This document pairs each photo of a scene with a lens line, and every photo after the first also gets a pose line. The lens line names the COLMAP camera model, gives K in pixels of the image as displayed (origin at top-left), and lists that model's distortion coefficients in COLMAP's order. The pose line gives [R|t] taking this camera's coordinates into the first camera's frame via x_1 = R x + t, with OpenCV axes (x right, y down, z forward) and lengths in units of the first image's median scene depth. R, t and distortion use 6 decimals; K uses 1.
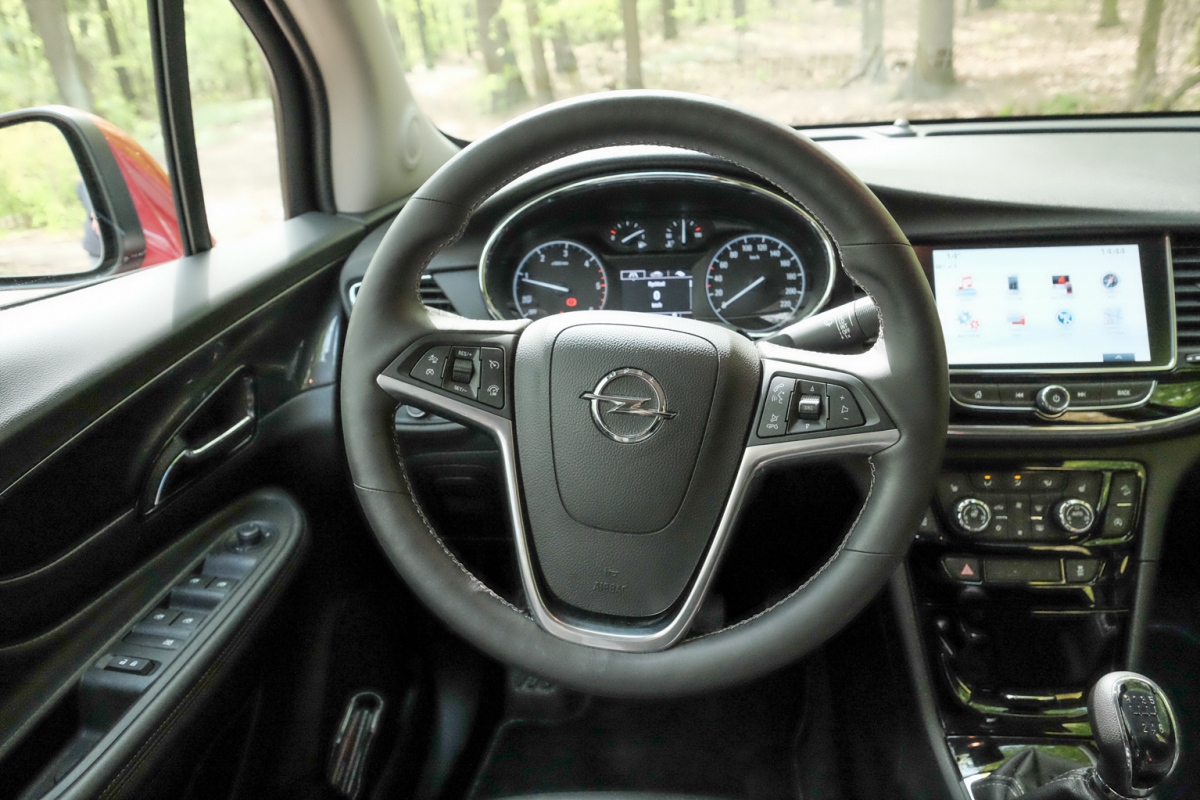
lens RADIAL K [[755.7, 0, 600.2], [0, 755.7, 407.8], [0, 0, 1]] dist [-0.005042, -0.000455]
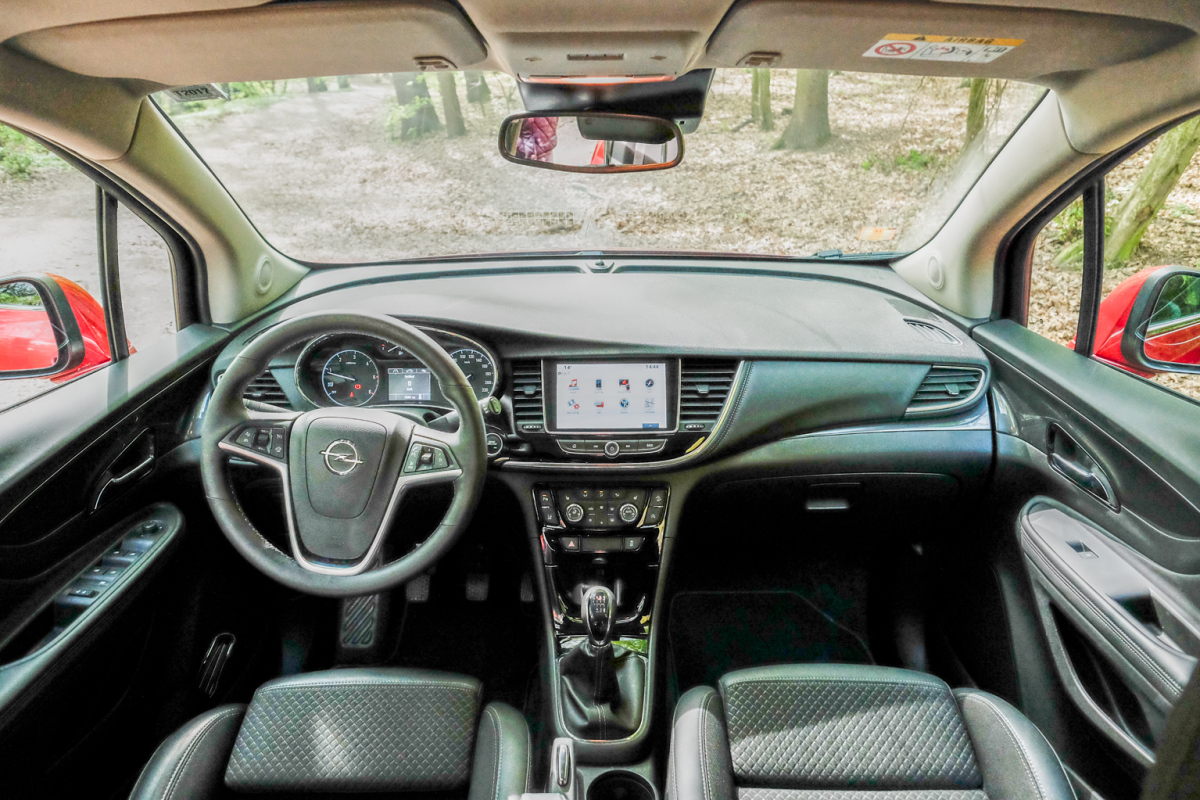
lens RADIAL K [[771.4, 0, 600.0], [0, 771.4, 400.0], [0, 0, 1]] dist [-0.001096, 0.001135]
pose [[0.995140, 0.006847, 0.098233, 0.330329], [-0.003422, 0.999382, -0.034992, -0.055049], [-0.098411, 0.034486, 0.994548, -0.740610]]
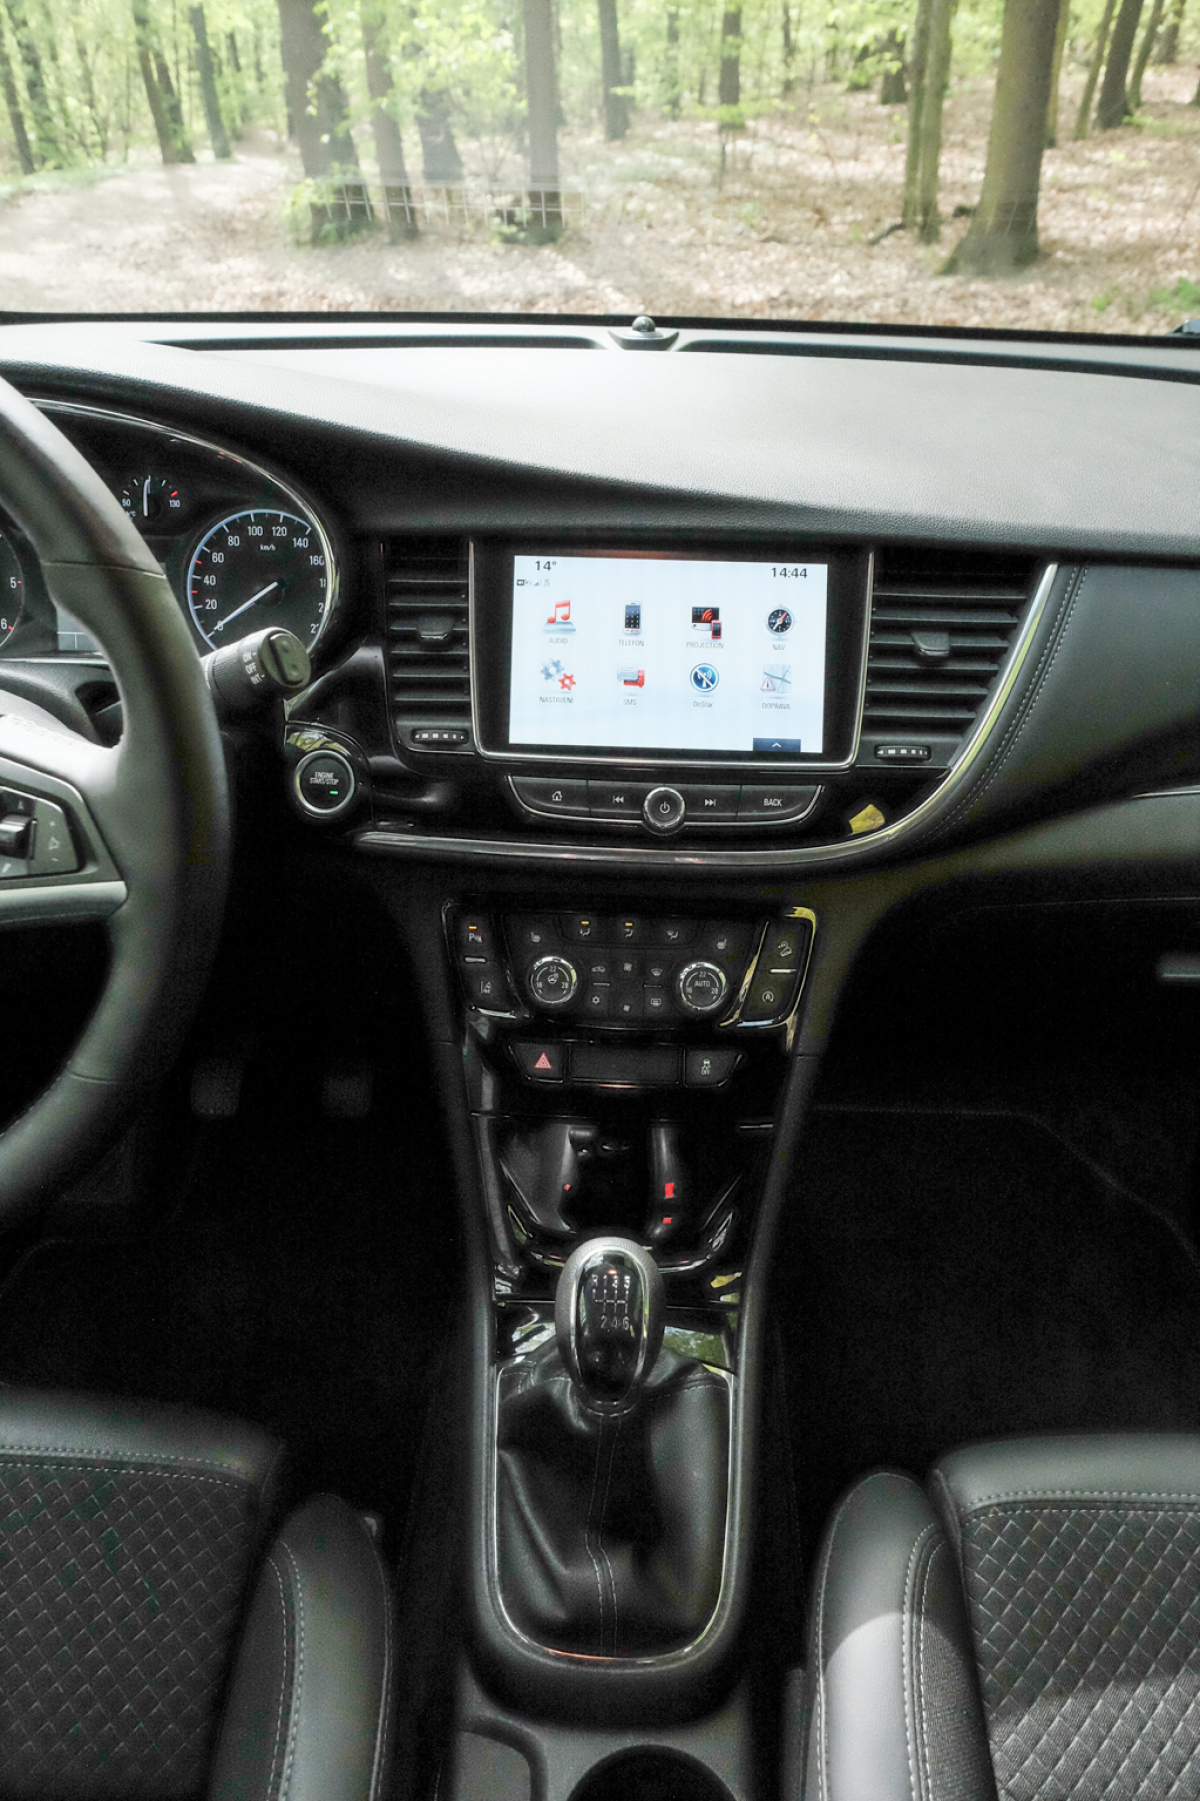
lens RADIAL K [[1122.2, 0, 604.4], [0, 1122.2, 914.3], [0, 0, 1]] dist [-0.002127, 0.001794]
pose [[0.995963, 0.025764, 0.085987, 0.402394], [-0.038729, 0.987512, 0.152709, -0.056410], [-0.080979, -0.155423, 0.984523, 0.046998]]
